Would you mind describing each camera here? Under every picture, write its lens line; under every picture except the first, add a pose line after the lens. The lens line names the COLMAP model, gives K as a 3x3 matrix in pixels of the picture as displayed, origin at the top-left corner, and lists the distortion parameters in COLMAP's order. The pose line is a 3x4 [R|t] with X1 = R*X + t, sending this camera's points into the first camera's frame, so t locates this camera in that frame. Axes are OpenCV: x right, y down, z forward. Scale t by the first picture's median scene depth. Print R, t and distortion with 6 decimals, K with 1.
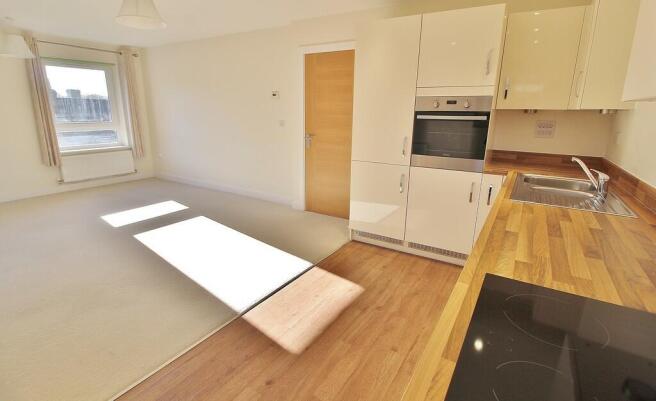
lens RADIAL K [[318.2, 0, 328.0], [0, 318.2, 200.5], [0, 0, 1]] dist [-0.000193, -0.000072]
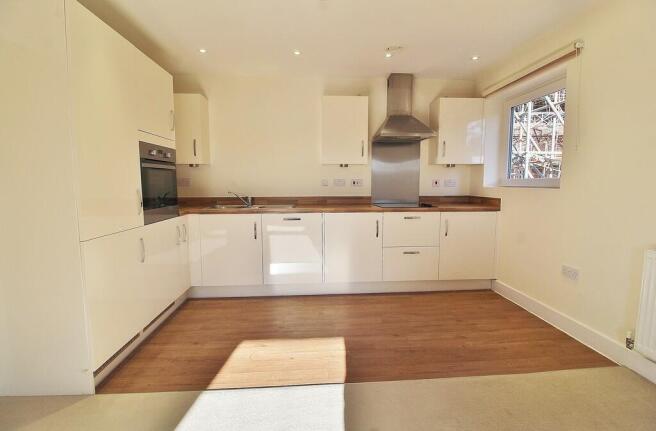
lens RADIAL K [[326.1, 0, 328.0], [0, 326.1, 215.5], [0, 0, 1]] dist [-0.002416, -0.000734]
pose [[-0.602454, -0.085930, 0.793515, -0.357382], [0.211178, 0.941597, 0.262296, -0.134009], [-0.769710, 0.325594, -0.549122, 0.586011]]
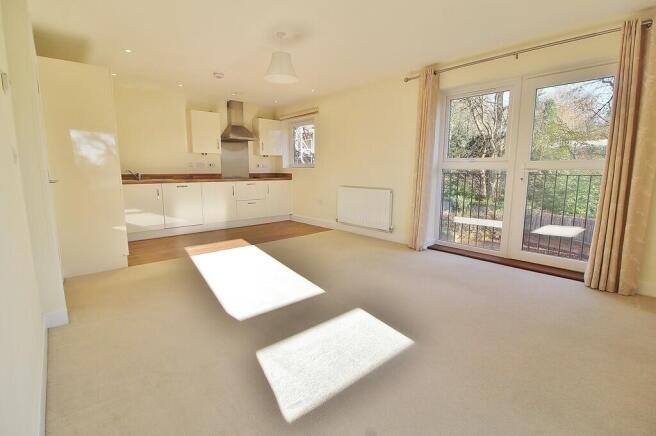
lens RADIAL K [[312.3, 0, 328.0], [0, 312.3, 218.0], [0, 0, 1]] dist [0.000250, -0.000031]
pose [[-0.957335, -0.051572, 0.284340, -0.554398], [0.070226, 0.912932, 0.402023, -0.254912], [-0.280316, 0.404839, -0.870361, 1.083431]]
